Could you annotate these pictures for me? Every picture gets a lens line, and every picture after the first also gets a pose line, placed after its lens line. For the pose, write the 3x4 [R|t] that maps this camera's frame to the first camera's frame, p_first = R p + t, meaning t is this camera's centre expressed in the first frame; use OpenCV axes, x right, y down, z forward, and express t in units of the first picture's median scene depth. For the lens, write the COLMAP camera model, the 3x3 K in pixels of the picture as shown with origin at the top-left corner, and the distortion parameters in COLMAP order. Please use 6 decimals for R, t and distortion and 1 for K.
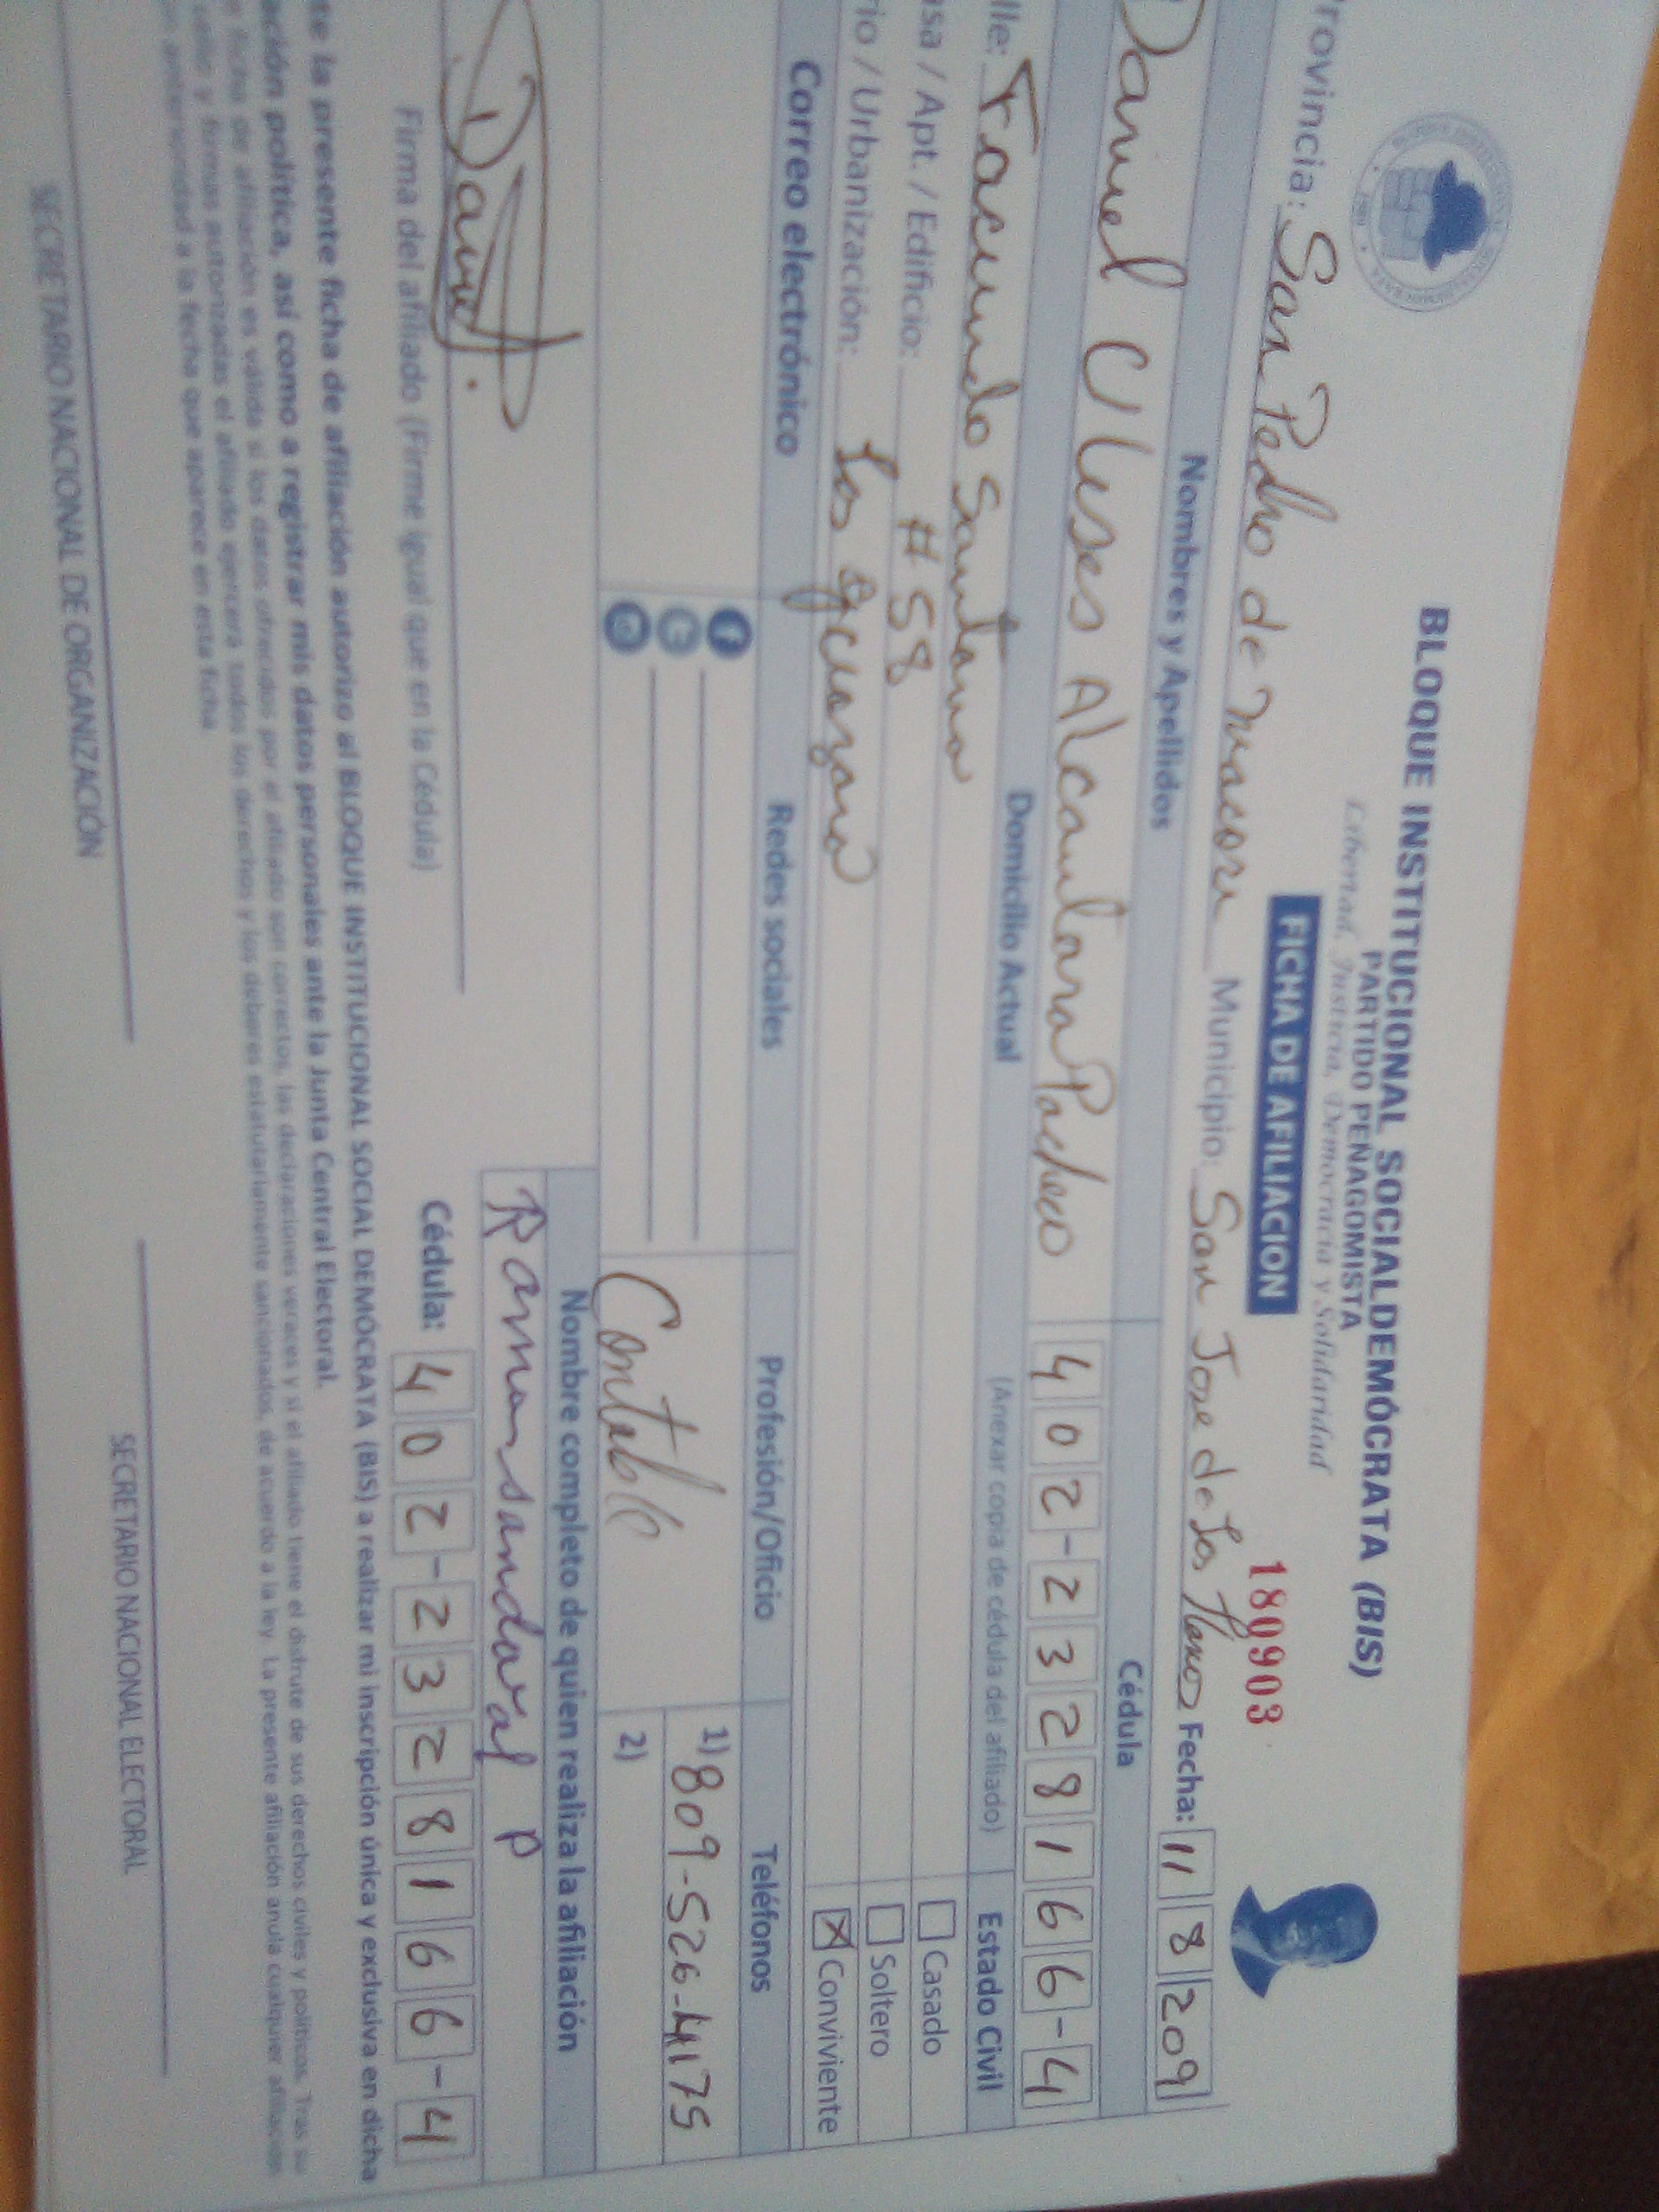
lens RADIAL K [[1590.1, 0, 811.7], [0, 1590.1, 1107.1], [0, 0, 1]] dist [0.091451, -0.093346]
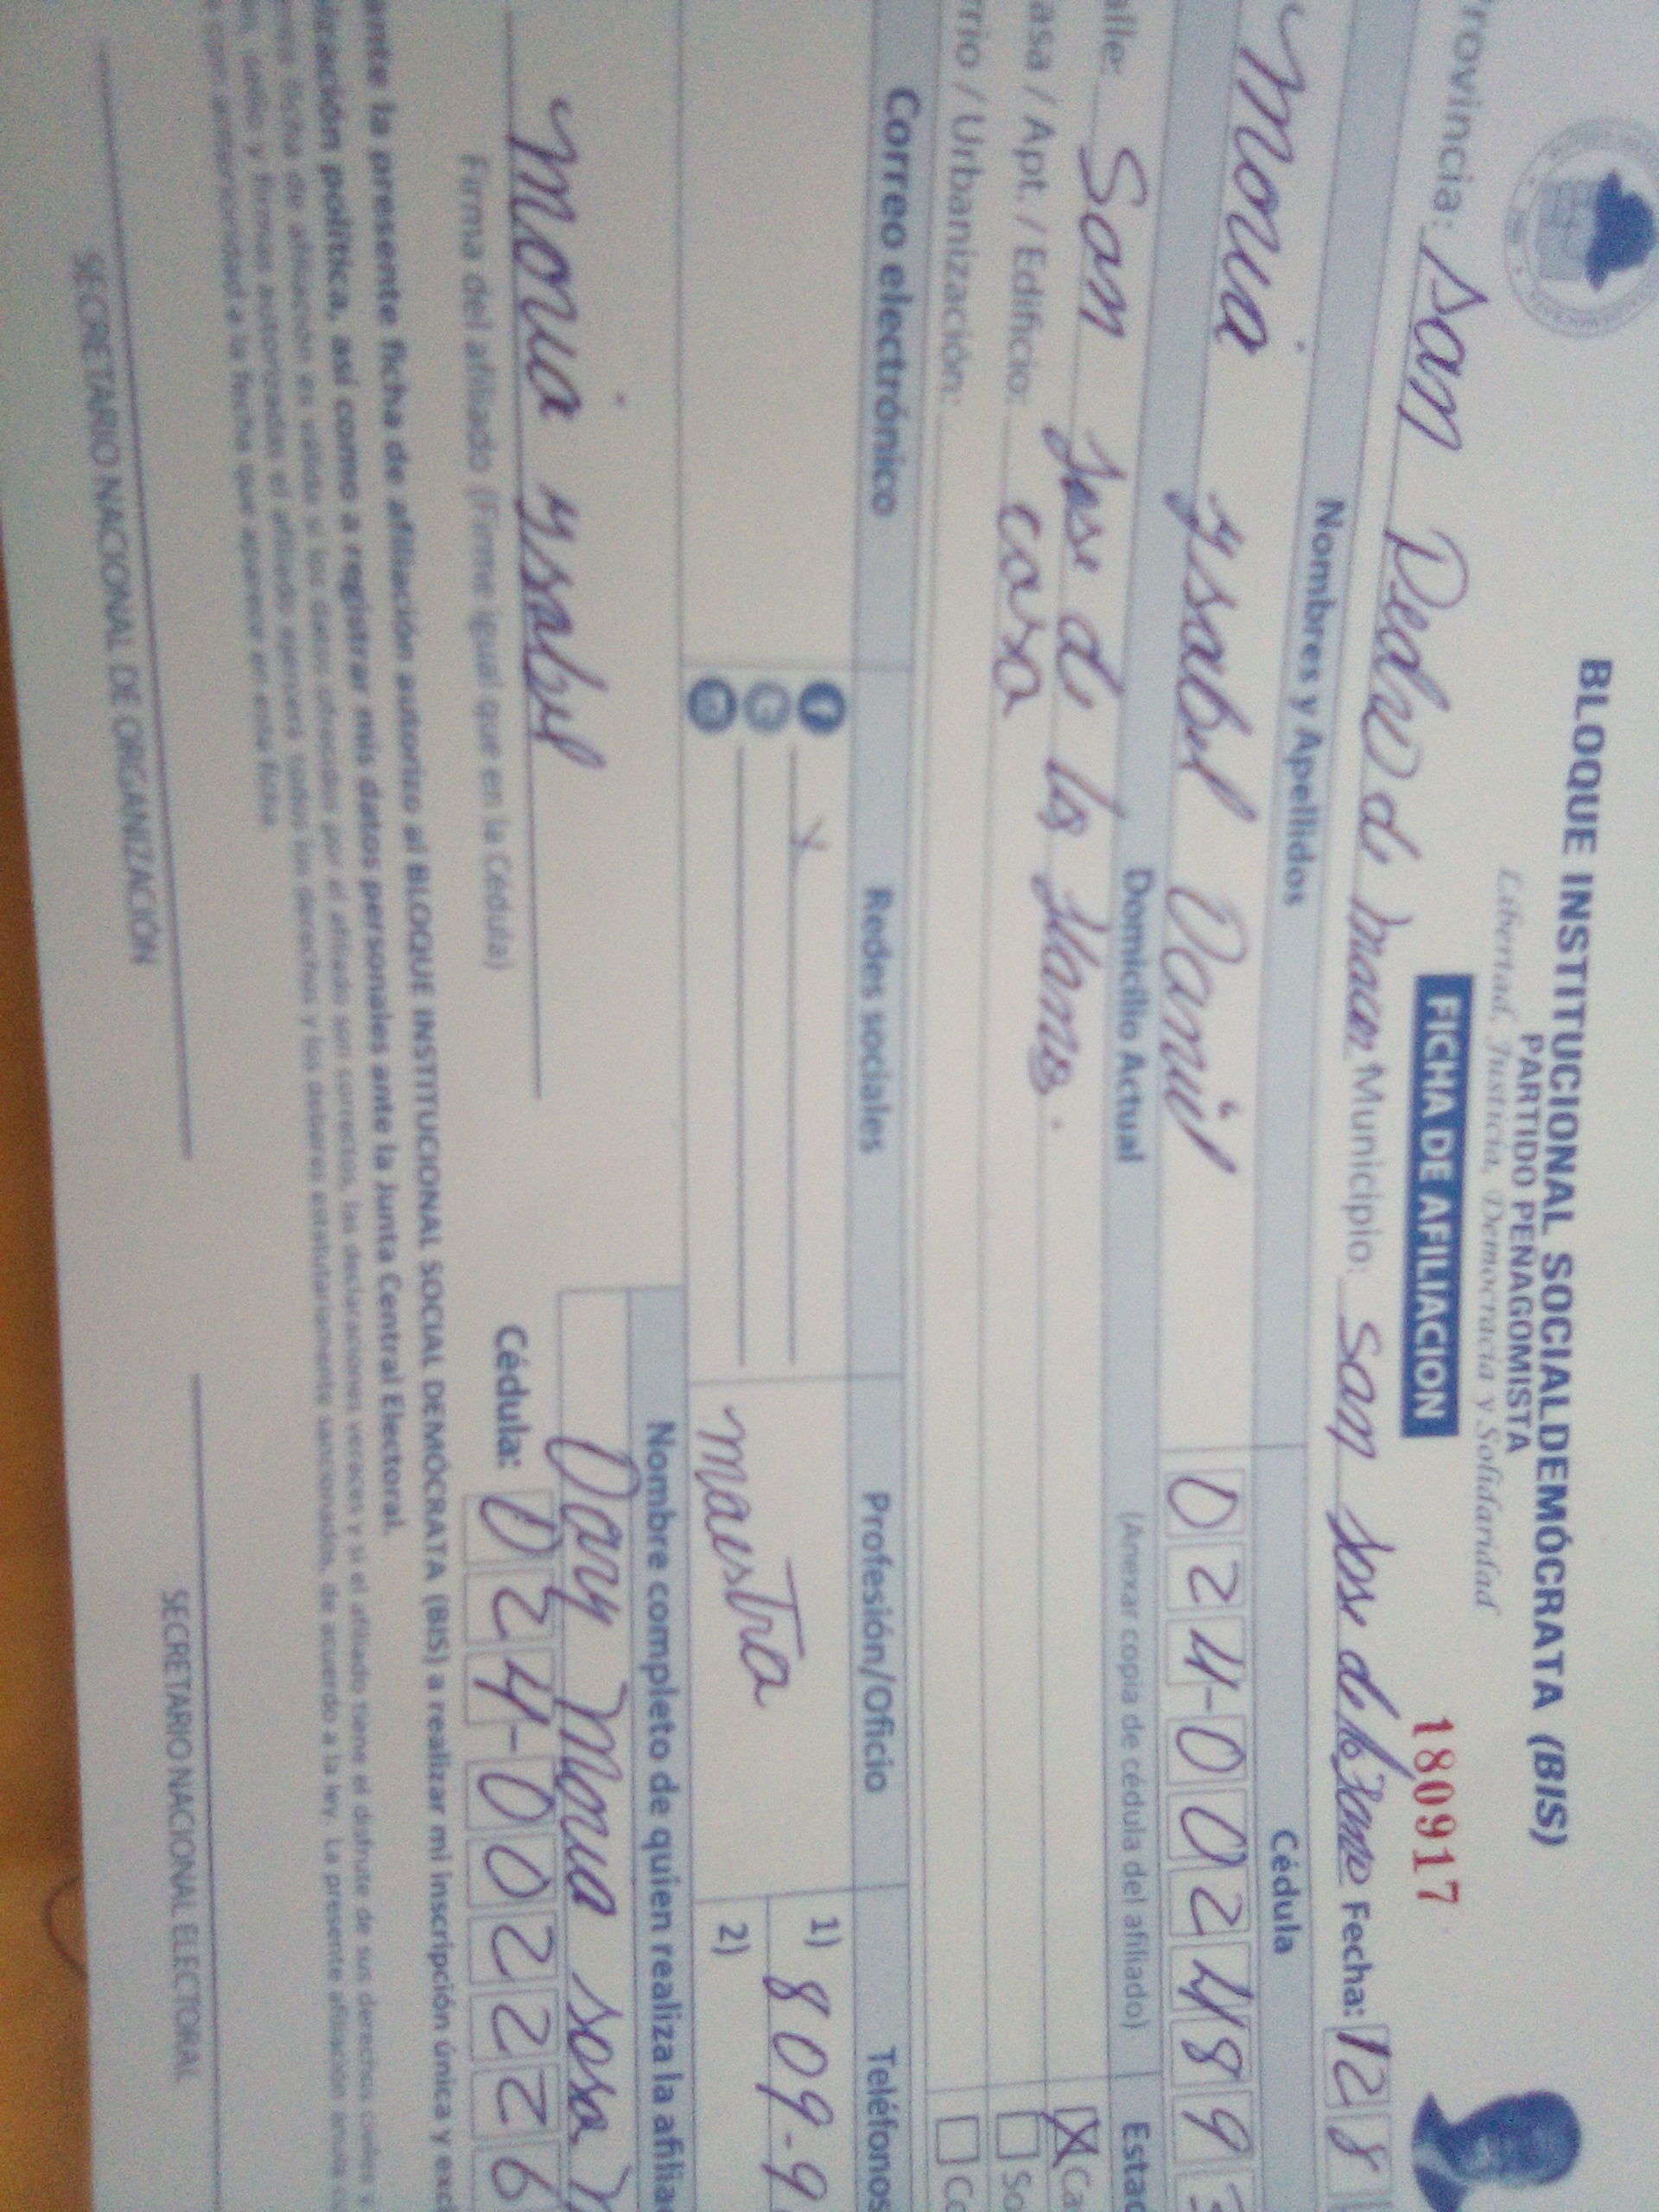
lens RADIAL K [[1701.4, 0, 835.0], [0, 1701.4, 1126.9], [0, 0, 1]] dist [0.071003, -0.068570]
pose [[0.998882, -0.017437, -0.043939, -0.004024], [0.015306, 0.998711, -0.048385, -0.005343], [0.044726, 0.047658, 0.997862, 0.023292]]
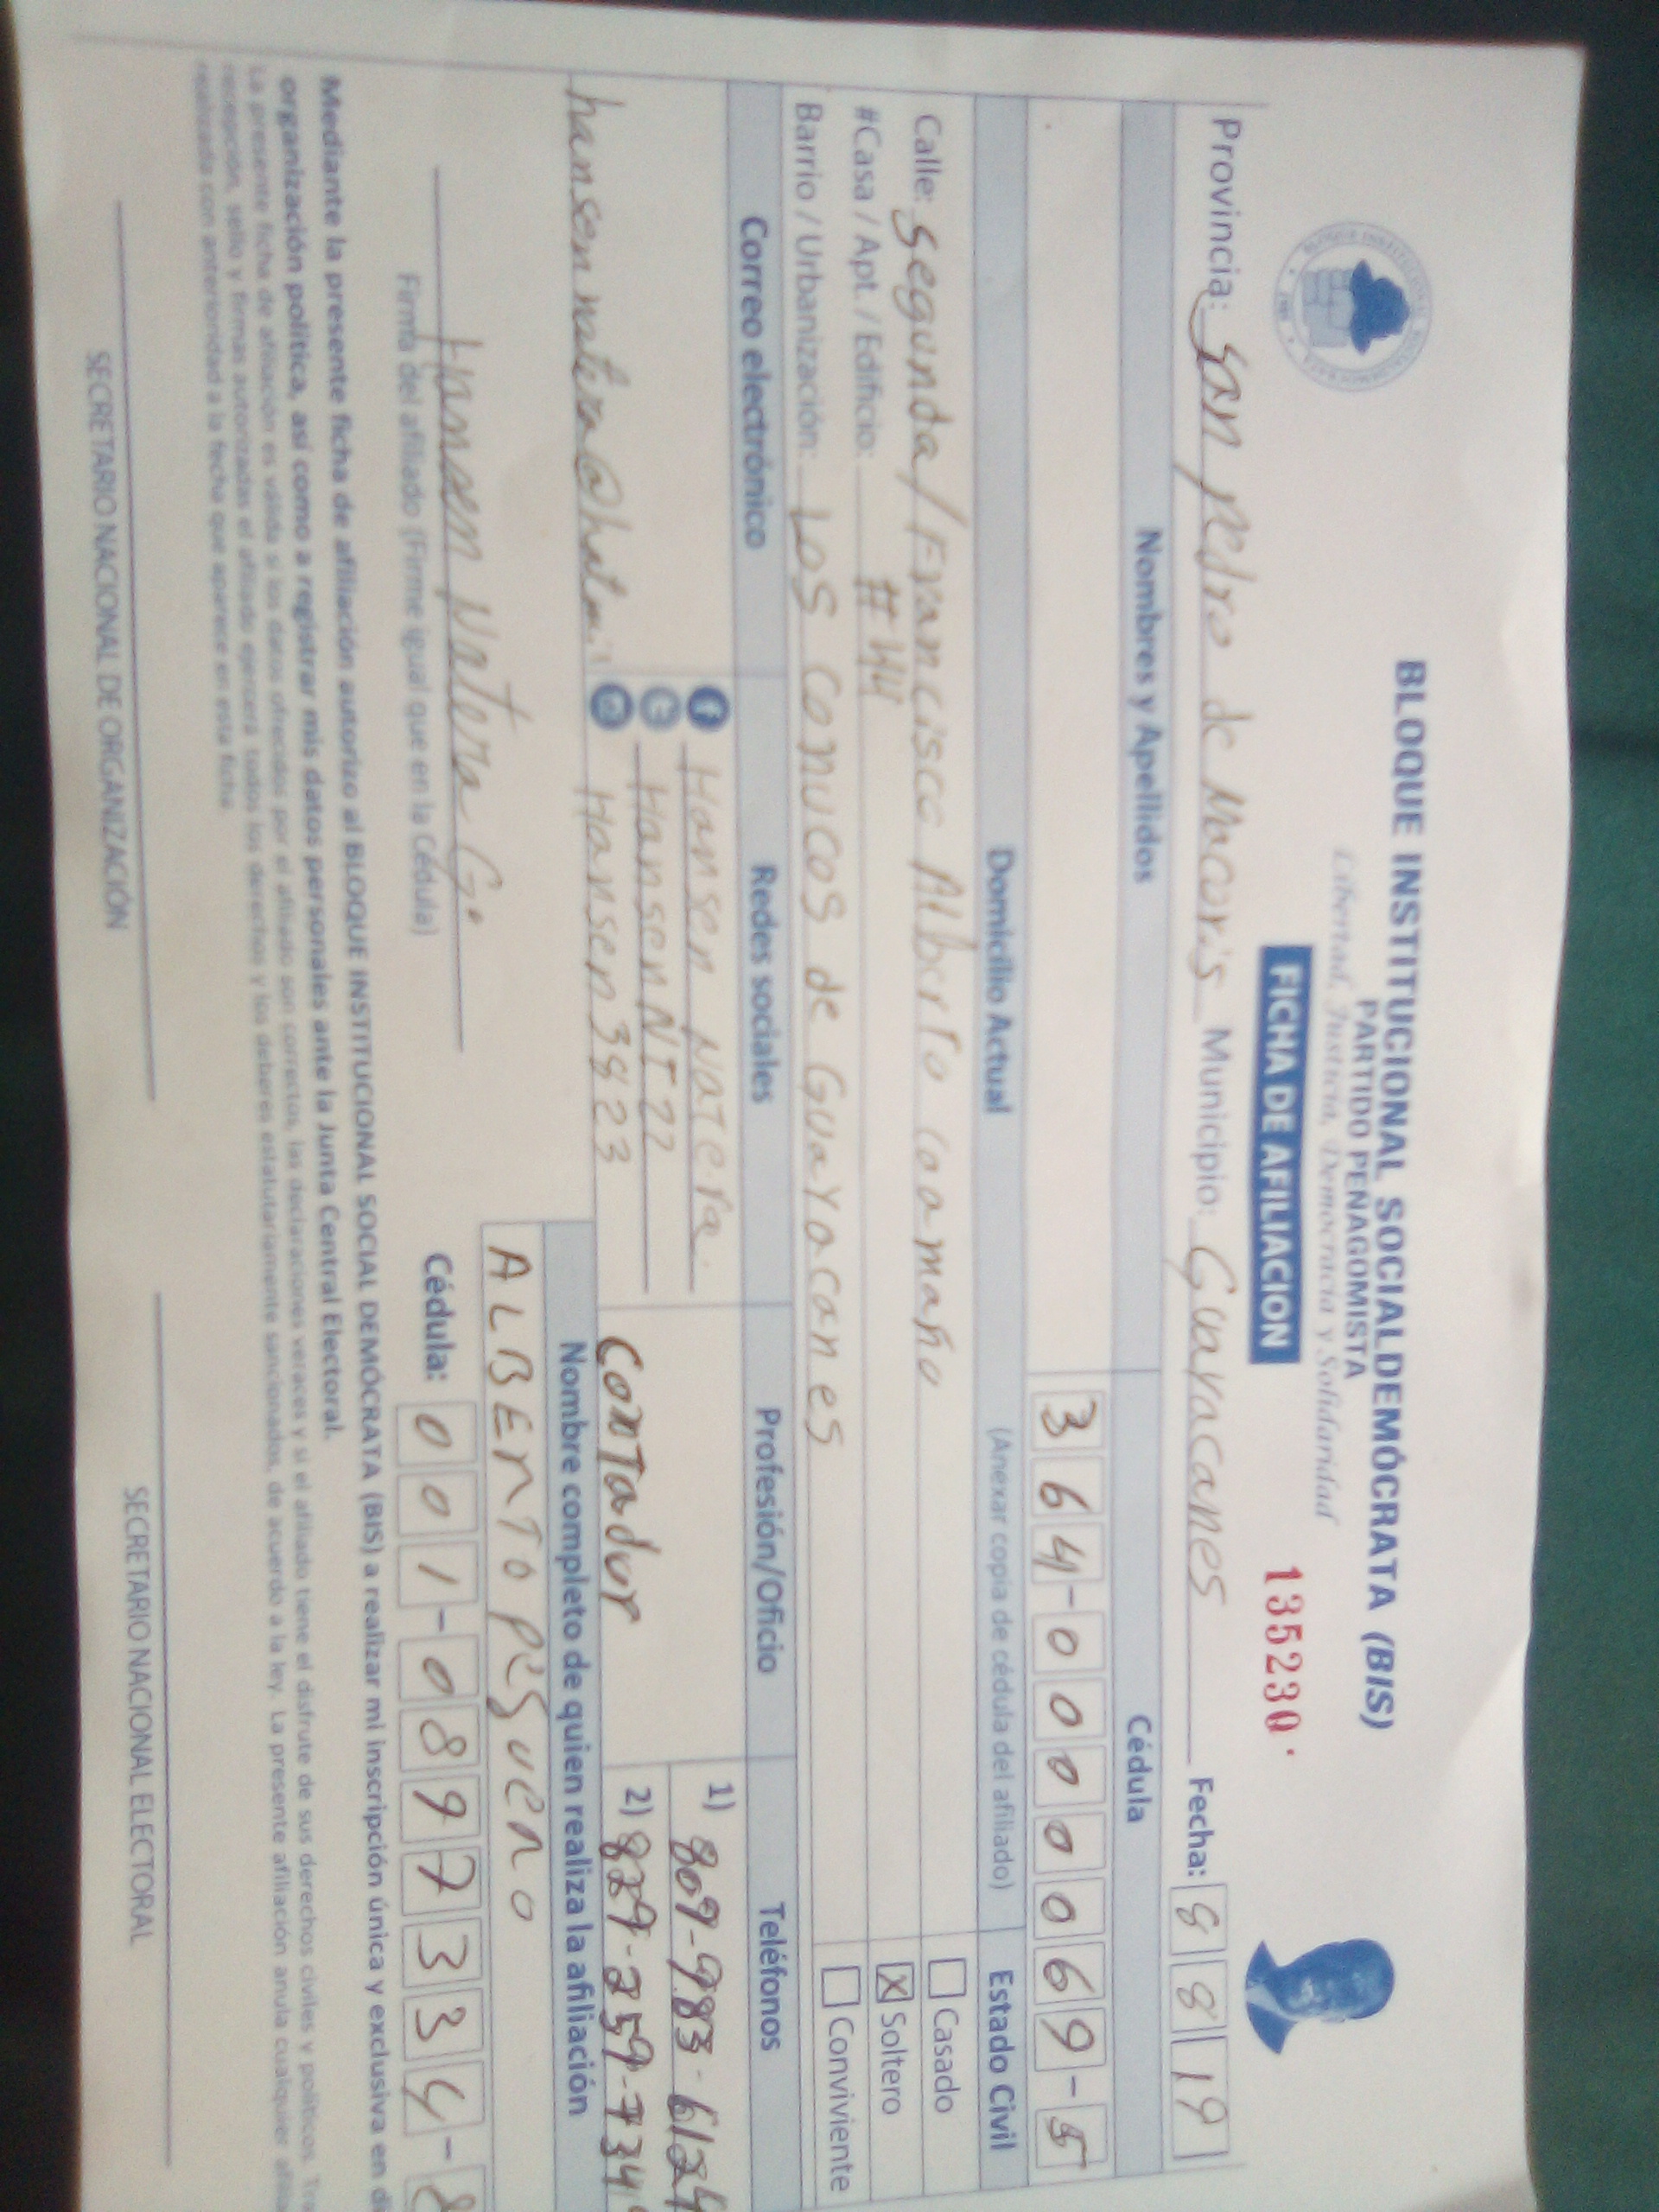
lens RADIAL K [[1702.3, 0, 819.2], [0, 1702.3, 1126.9], [0, 0, 1]] dist [0.083260, -0.000559]
pose [[0.999780, -0.020158, -0.005829, 0.018857], [0.019942, 0.999191, -0.034922, 0.019018], [0.006528, 0.034798, 0.999373, -0.101779]]
